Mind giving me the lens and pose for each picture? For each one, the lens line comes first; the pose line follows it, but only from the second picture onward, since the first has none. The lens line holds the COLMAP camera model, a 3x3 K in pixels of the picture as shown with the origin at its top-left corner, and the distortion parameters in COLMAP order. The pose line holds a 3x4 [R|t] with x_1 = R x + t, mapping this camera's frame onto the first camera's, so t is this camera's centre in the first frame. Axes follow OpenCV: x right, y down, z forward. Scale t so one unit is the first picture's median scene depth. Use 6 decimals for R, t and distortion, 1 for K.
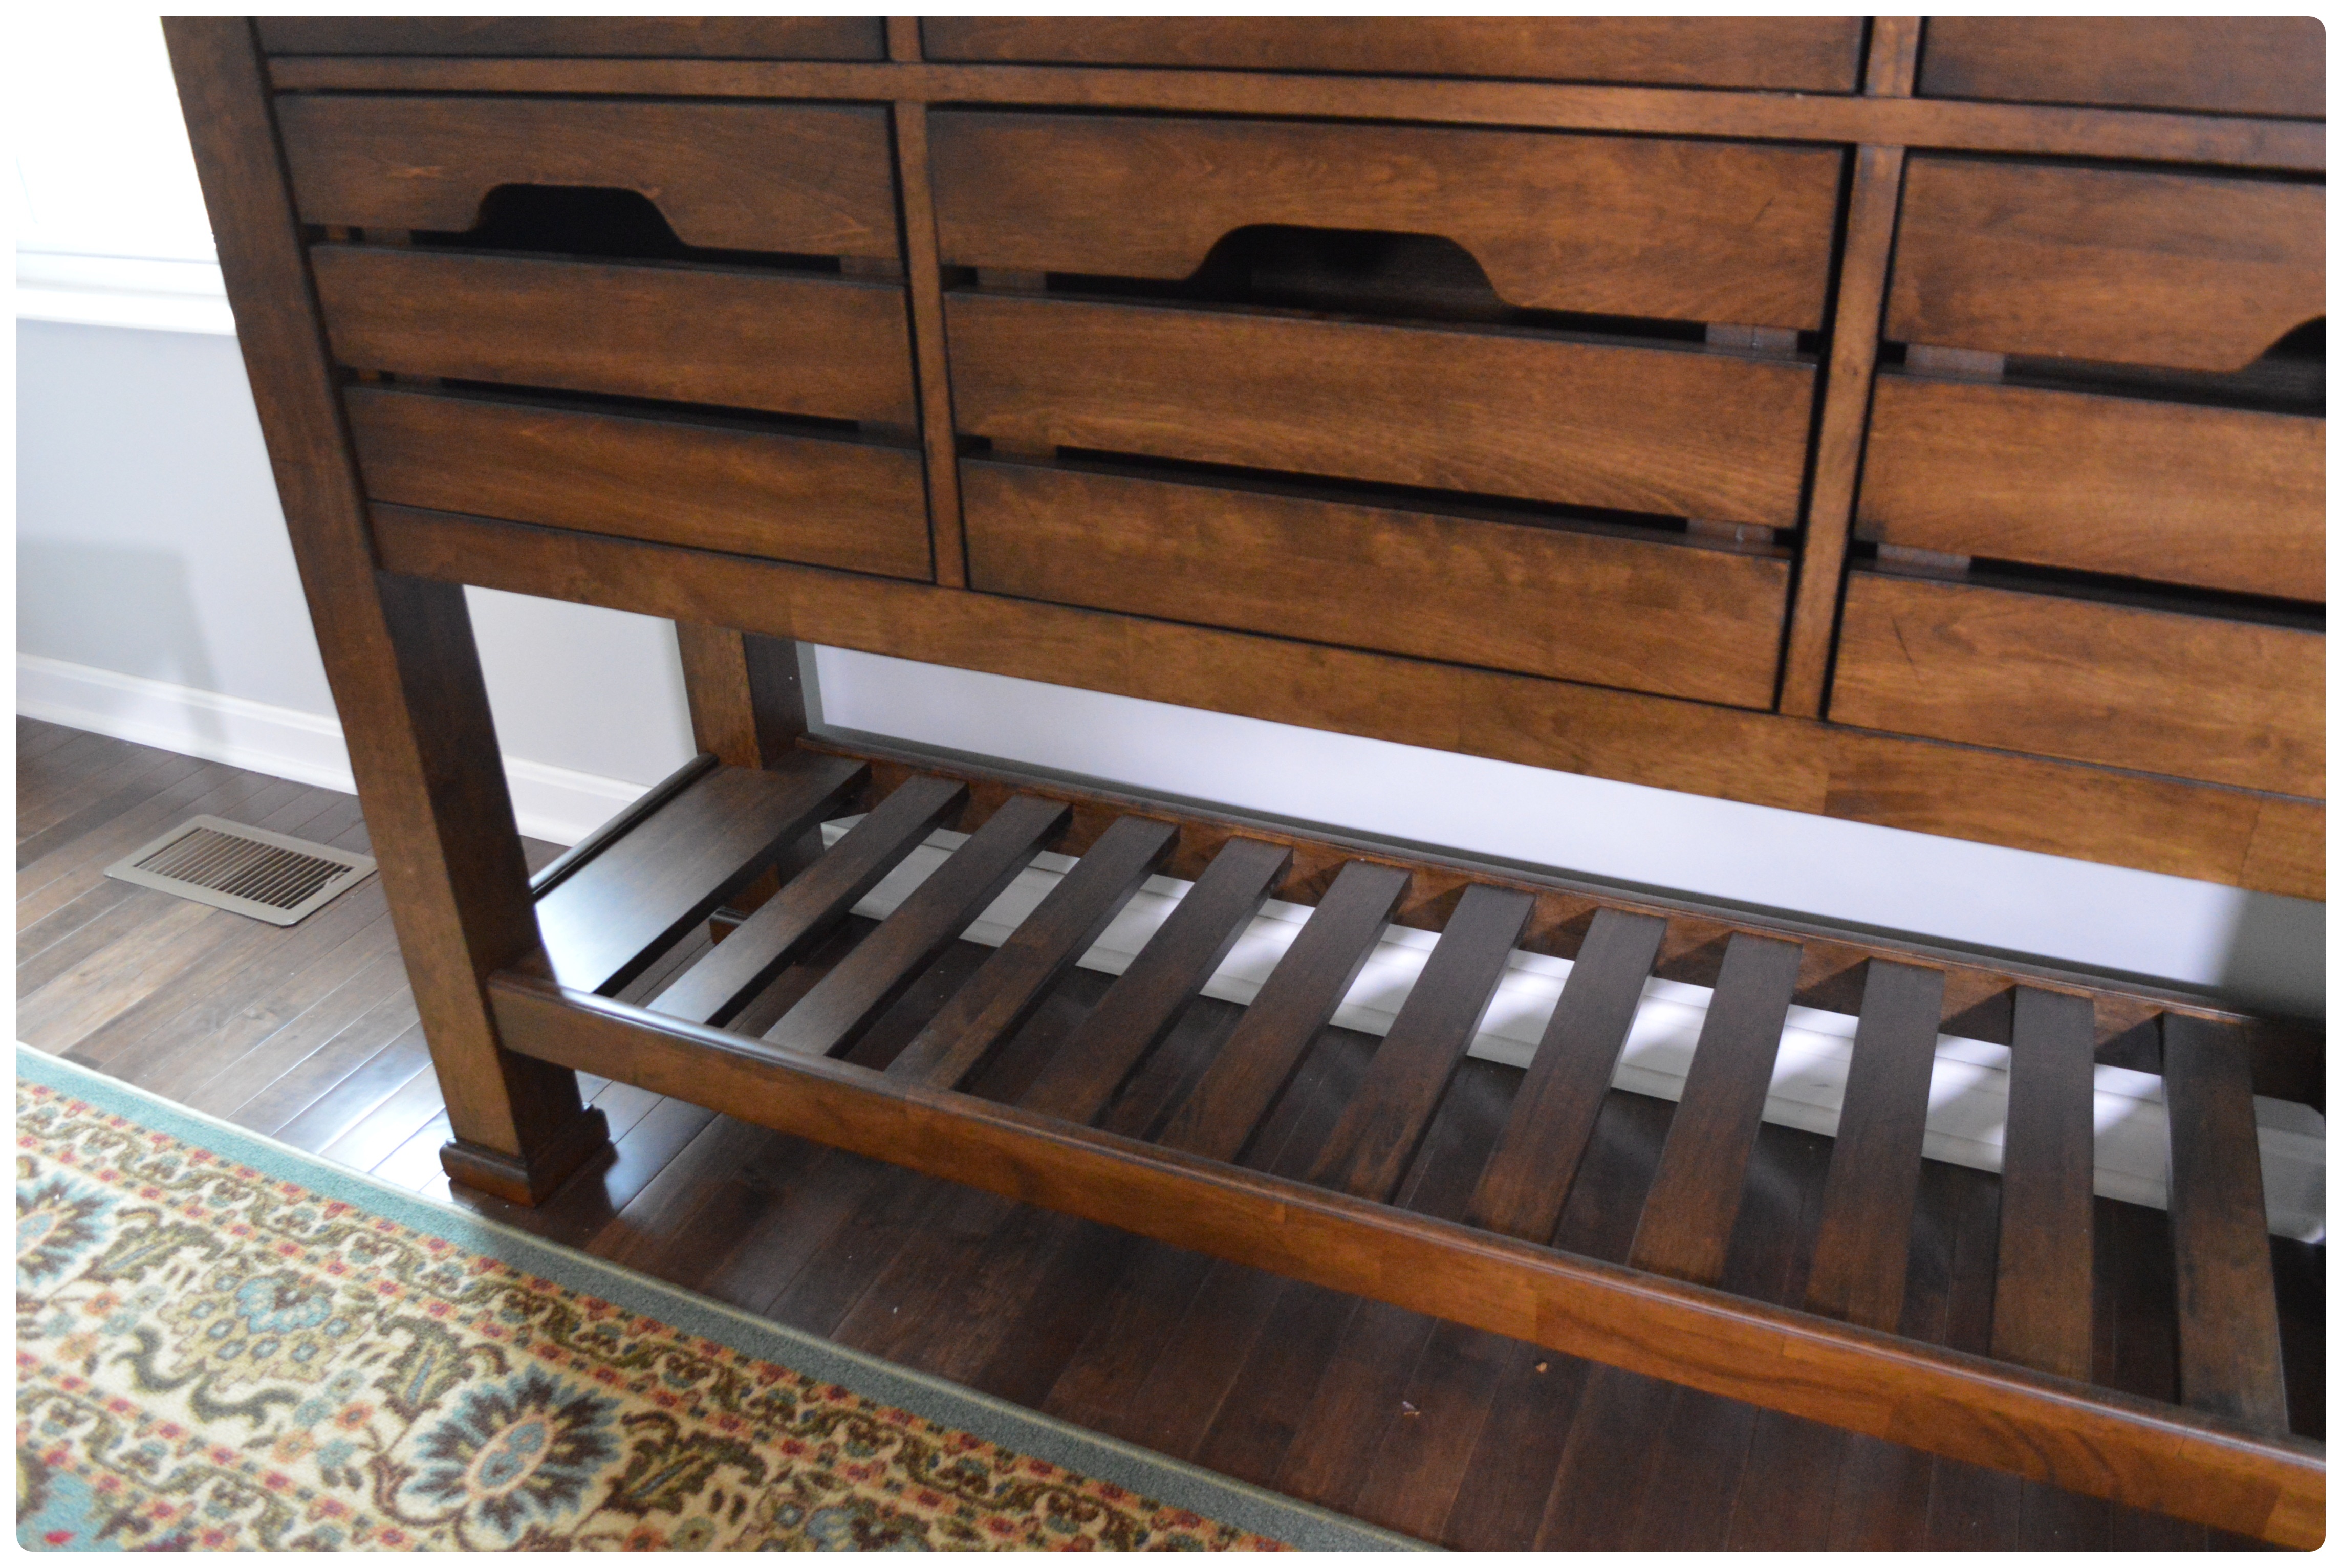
lens RADIAL K [[1834.8, 0, 1171.0], [0, 1834.8, 784.0], [0, 0, 1]] dist [-0.086337, 0.006108]
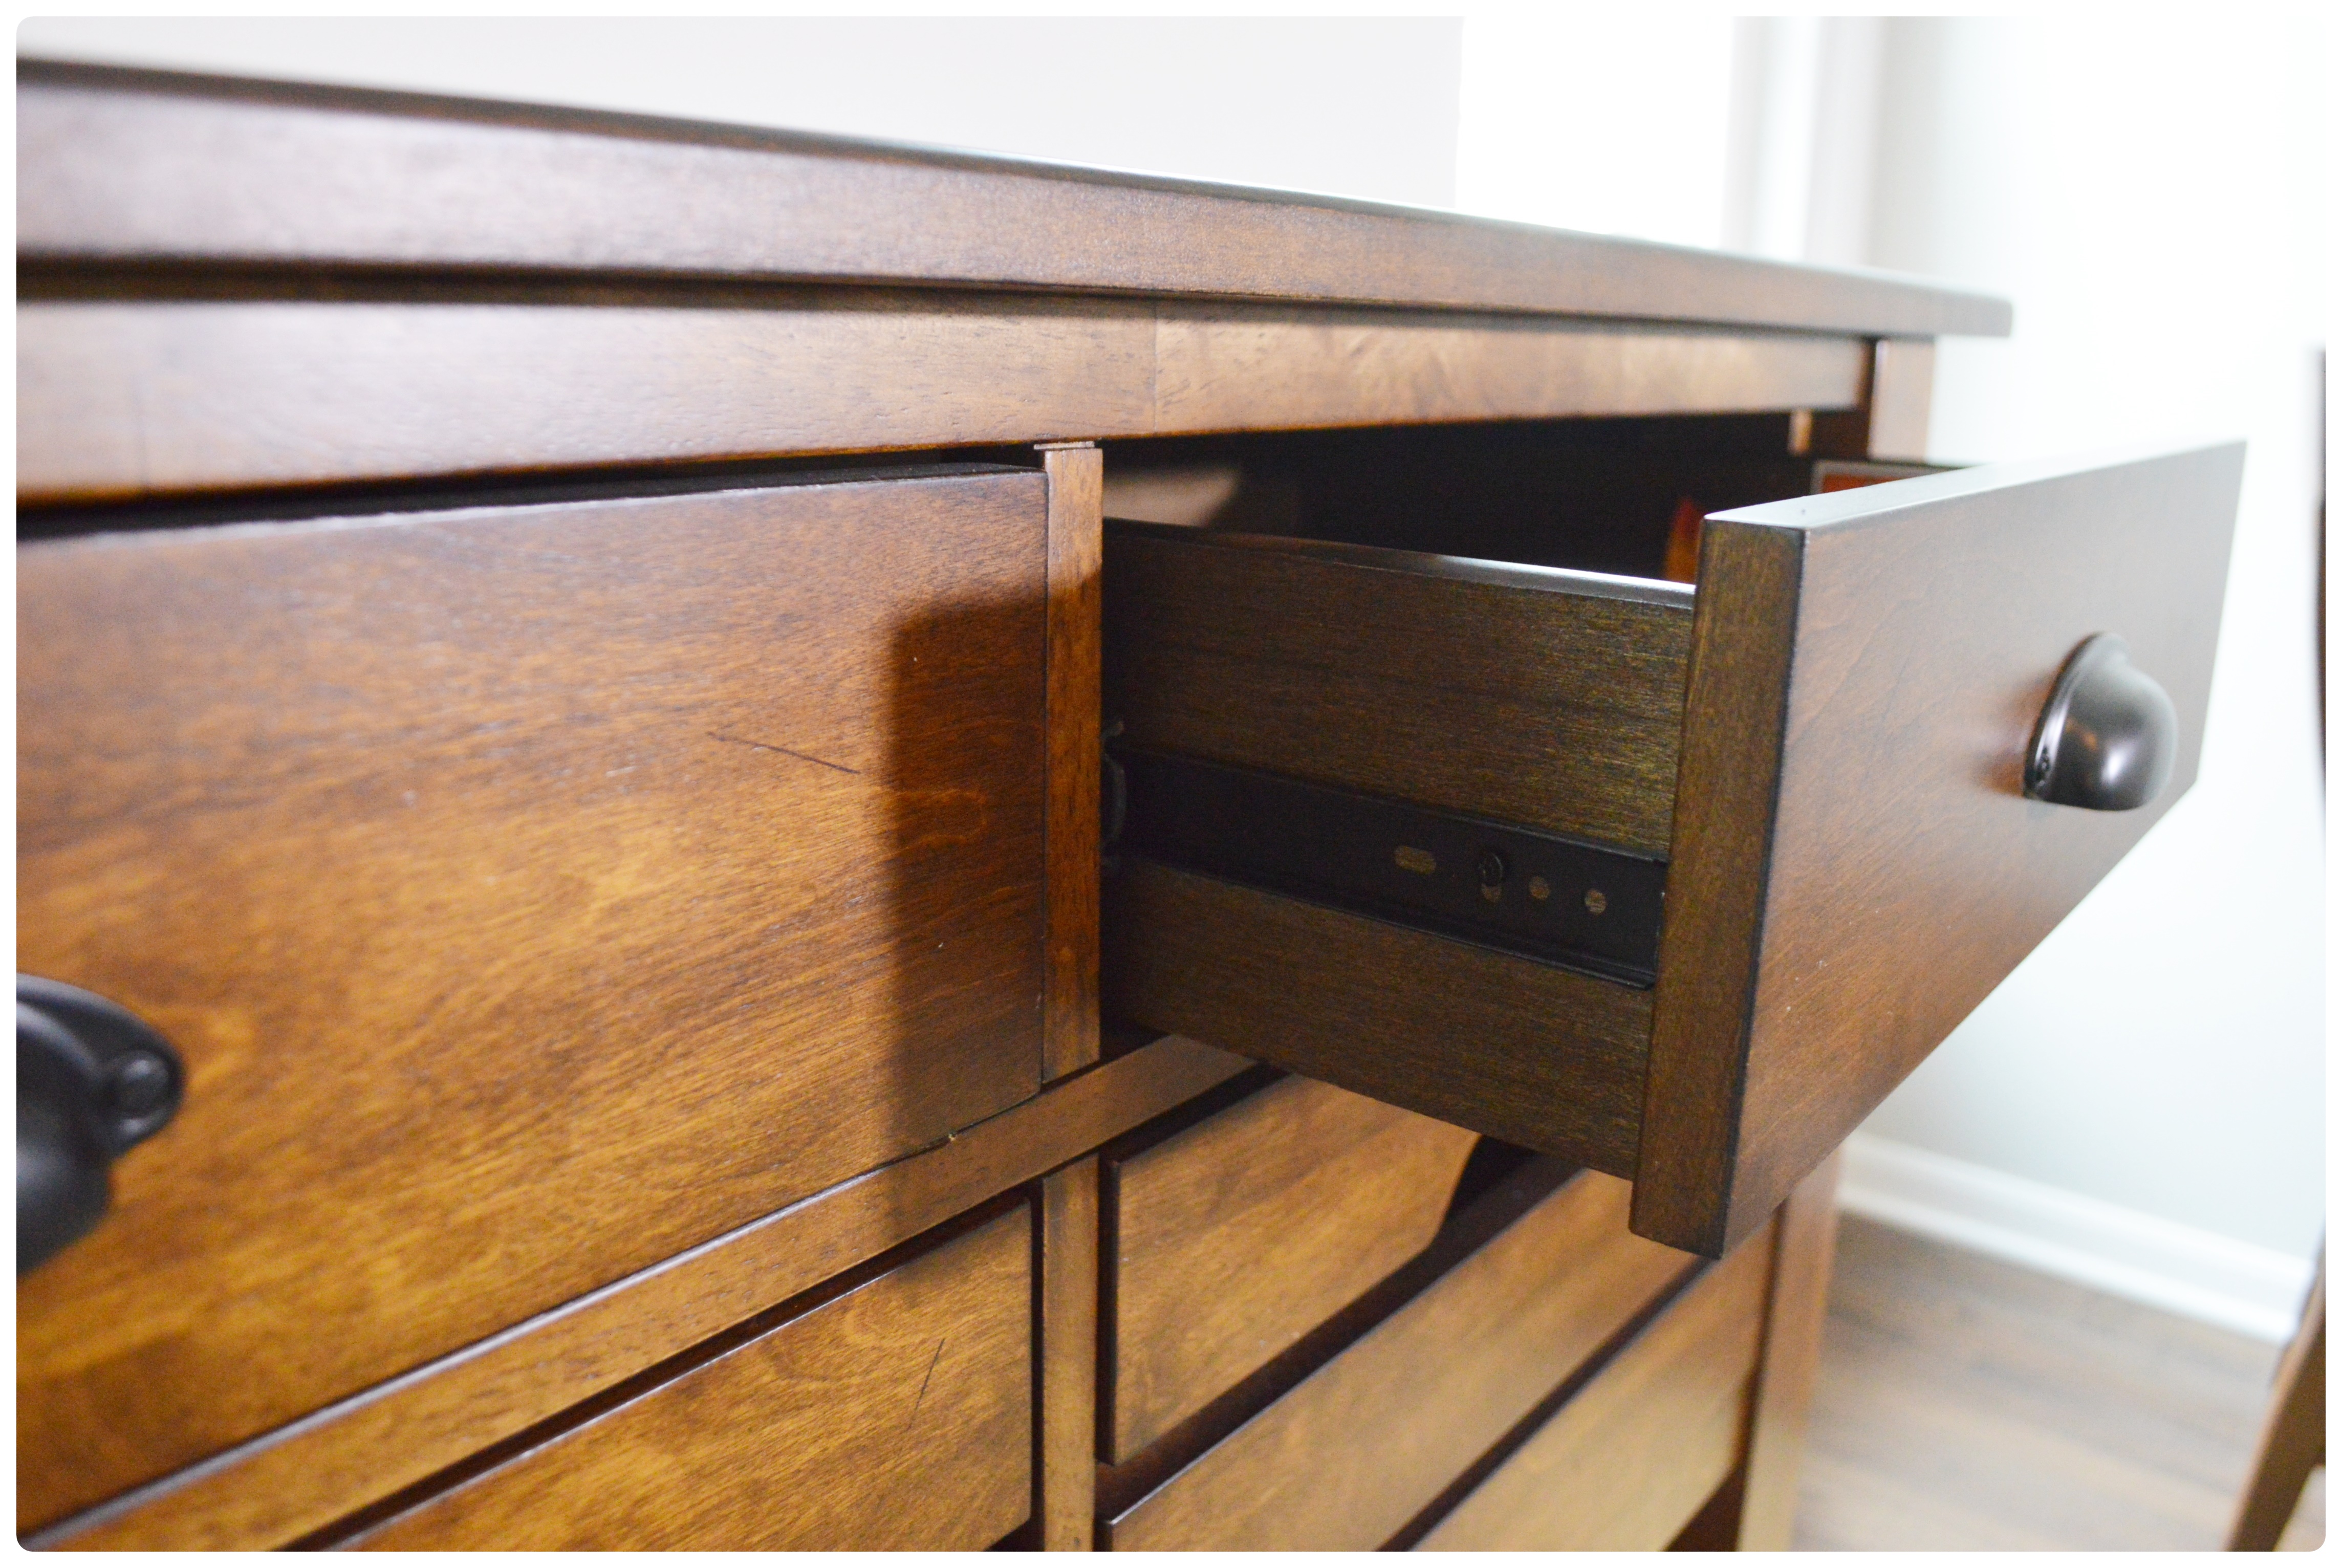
lens RADIAL K [[1808.1, 0, 1171.0], [0, 1808.1, 784.0], [0, 0, 1]] dist [-0.081182, 0.000065]
pose [[0.257623, -0.199855, 0.945351, -0.048755], [0.437306, 0.896556, 0.070367, -0.381433], [-0.861623, 0.395280, 0.318372, 0.615169]]
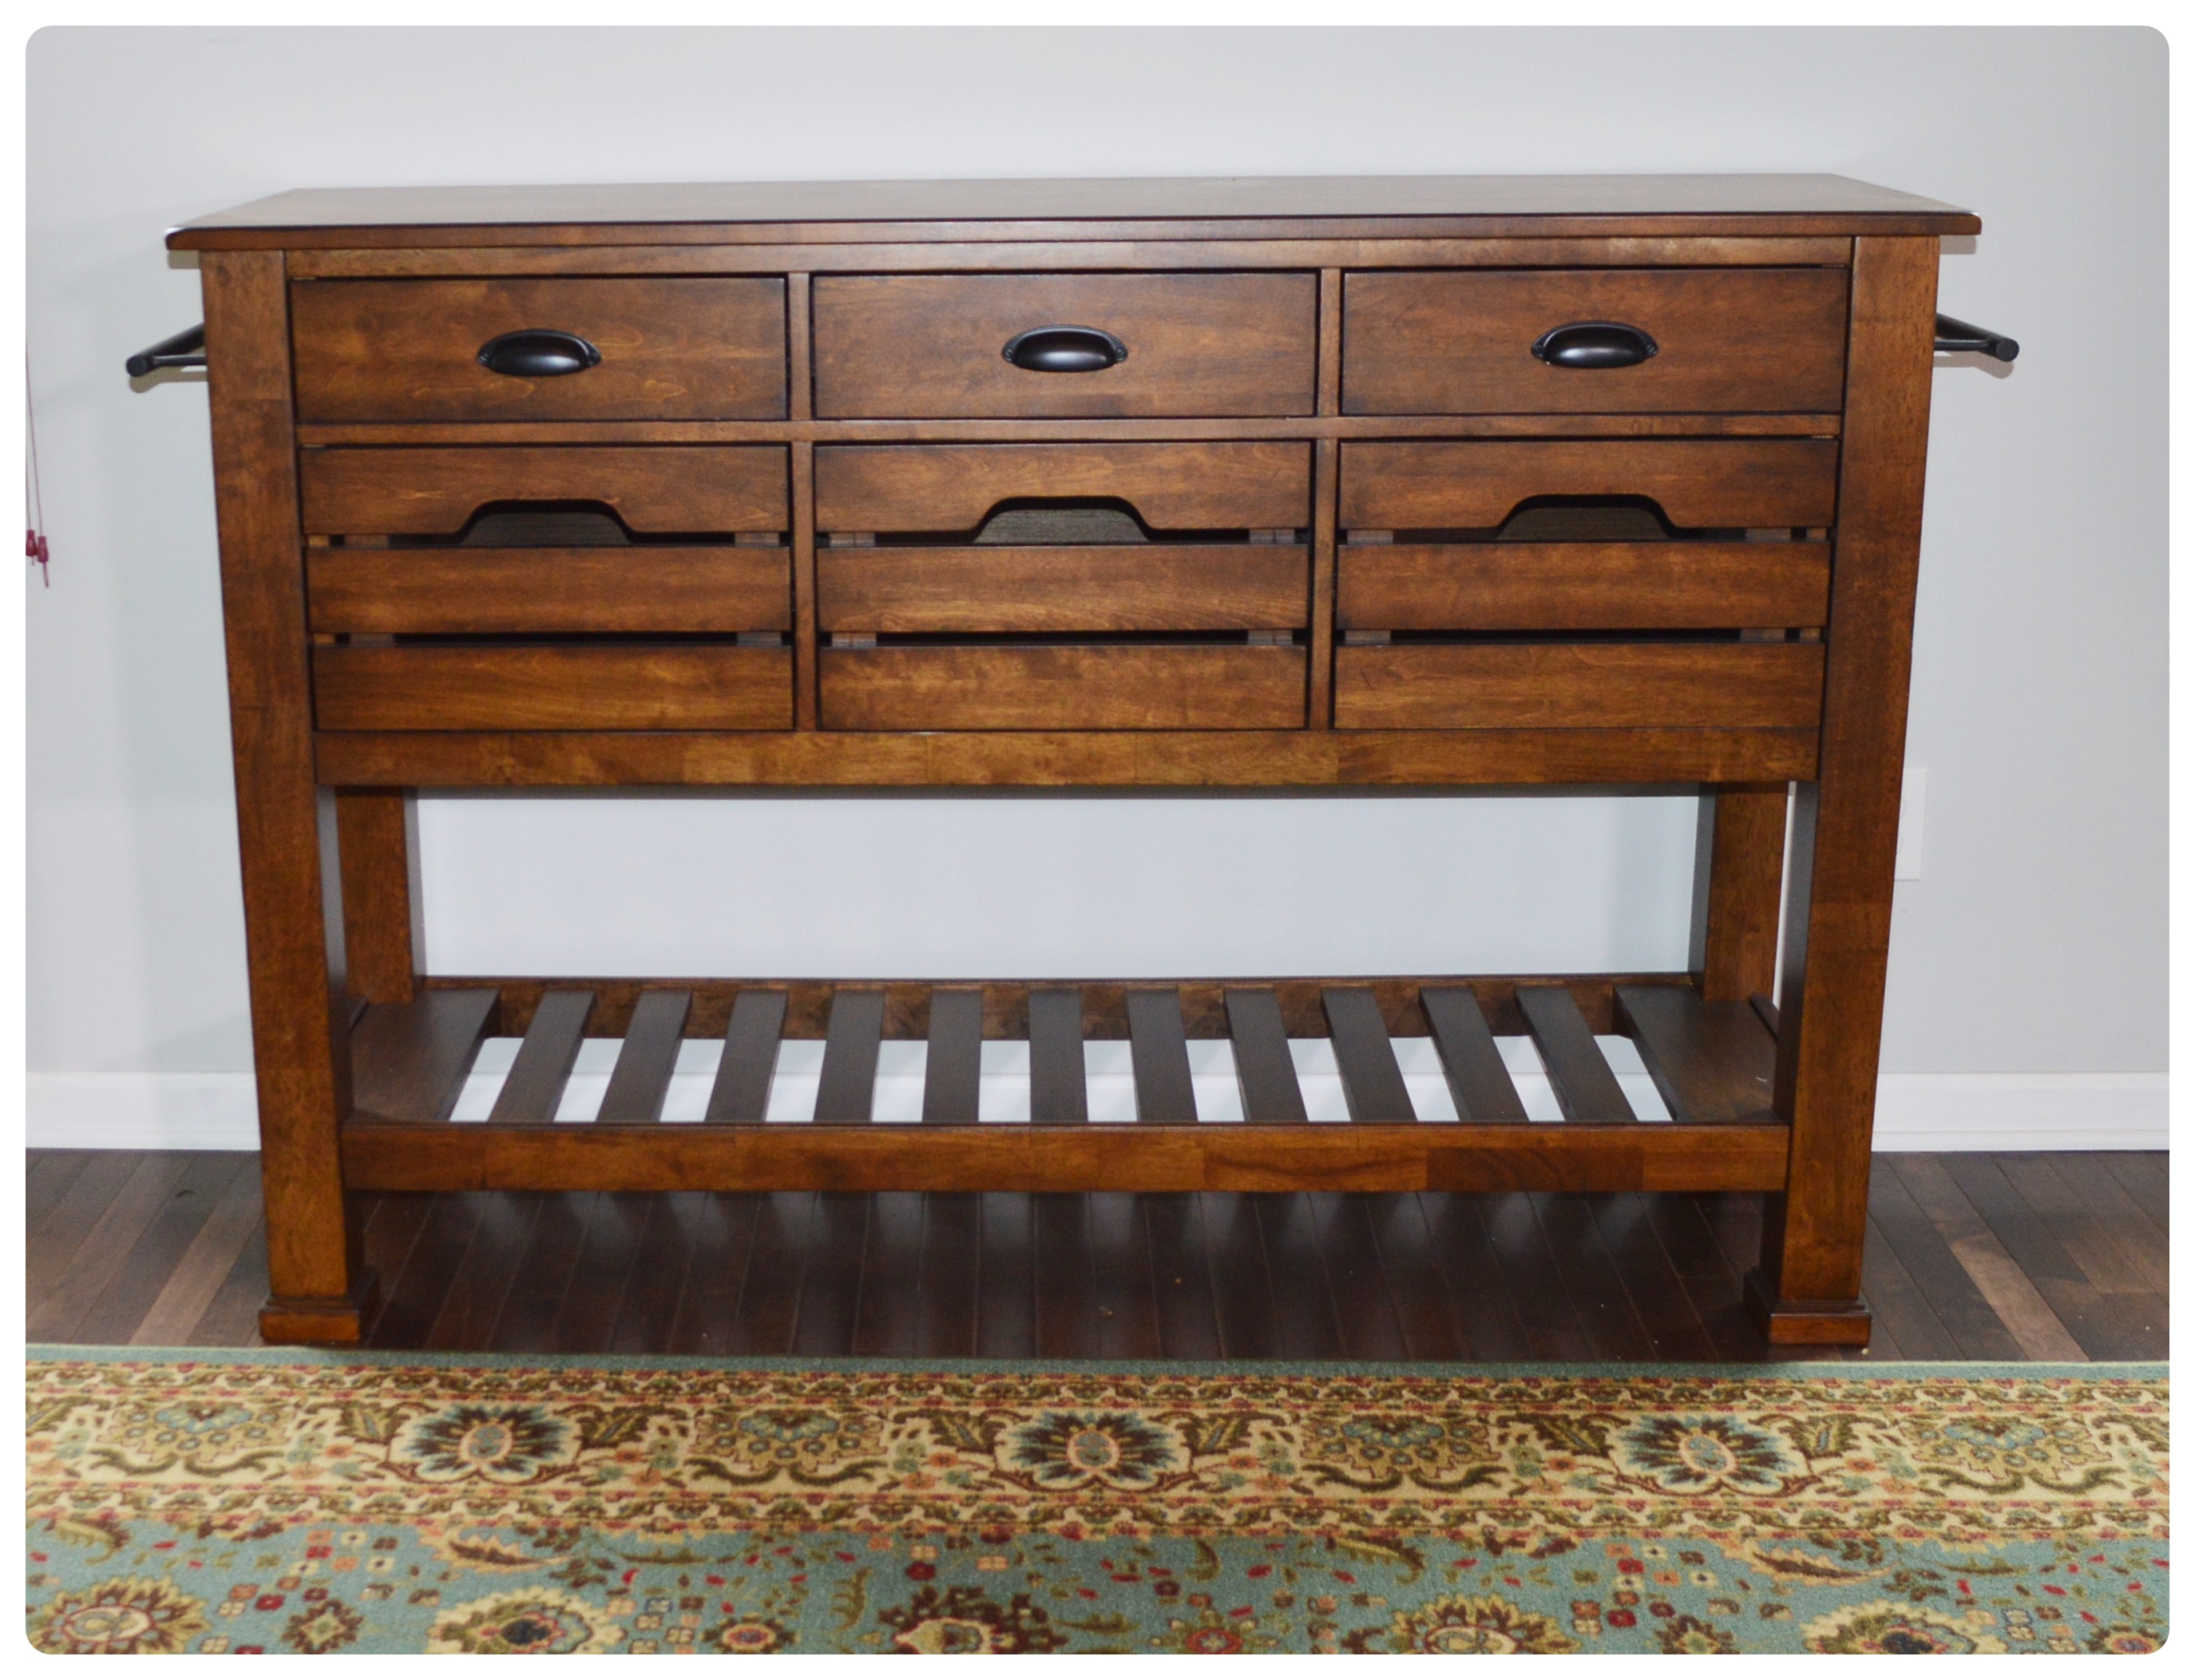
lens RADIAL K [[2977.2, 0, 880.3], [0, 2977.2, 772.3], [0, 0, 1]] dist [-0.084285, 0.011945]
pose [[0.930563, -0.077234, 0.357893, -1.117934], [0.164107, 0.961793, -0.219140, 0.572044], [-0.327294, 0.262656, 0.907684, -1.547992]]
